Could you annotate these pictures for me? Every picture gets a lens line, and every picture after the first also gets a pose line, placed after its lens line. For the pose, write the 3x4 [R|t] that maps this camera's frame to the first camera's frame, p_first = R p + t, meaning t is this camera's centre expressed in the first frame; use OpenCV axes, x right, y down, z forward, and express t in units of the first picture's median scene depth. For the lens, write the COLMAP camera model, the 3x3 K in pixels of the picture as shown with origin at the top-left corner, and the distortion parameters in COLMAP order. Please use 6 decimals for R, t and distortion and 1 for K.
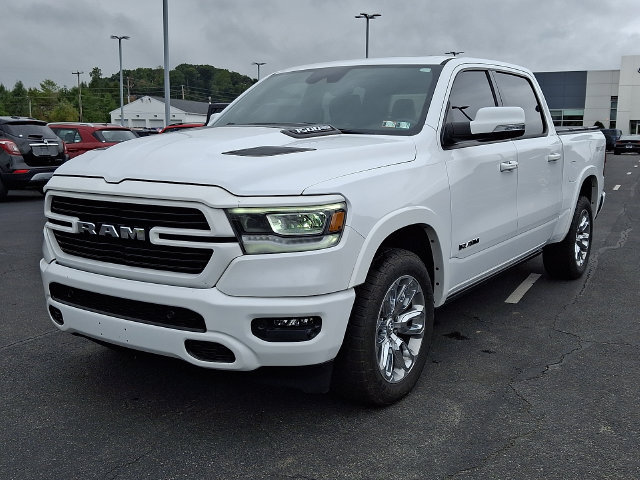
lens RADIAL K [[661.5, 0, 317.3], [0, 661.5, 240.7], [0, 0, 1]] dist [0.077189, 0.000000]
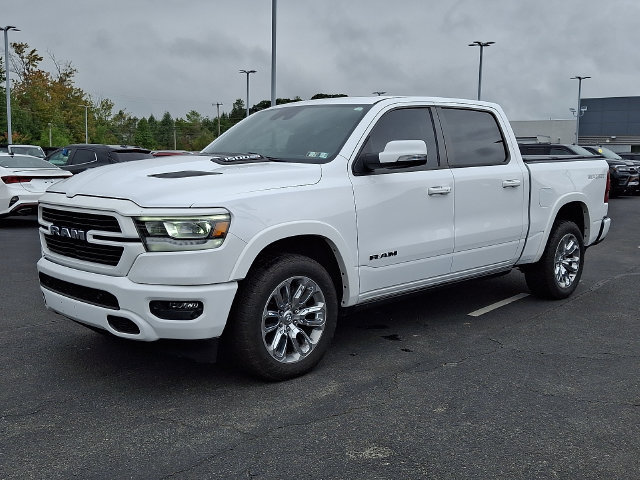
lens RADIAL K [[661.5, 0, 322.3], [0, 661.5, 239.3], [0, 0, 1]] dist [0.077189, 0.000000]
pose [[0.982643, 0.025924, -0.183688, 0.385855], [-0.033383, 0.998734, -0.037632, 0.027700], [0.182480, 0.043111, 0.982264, -0.196722]]
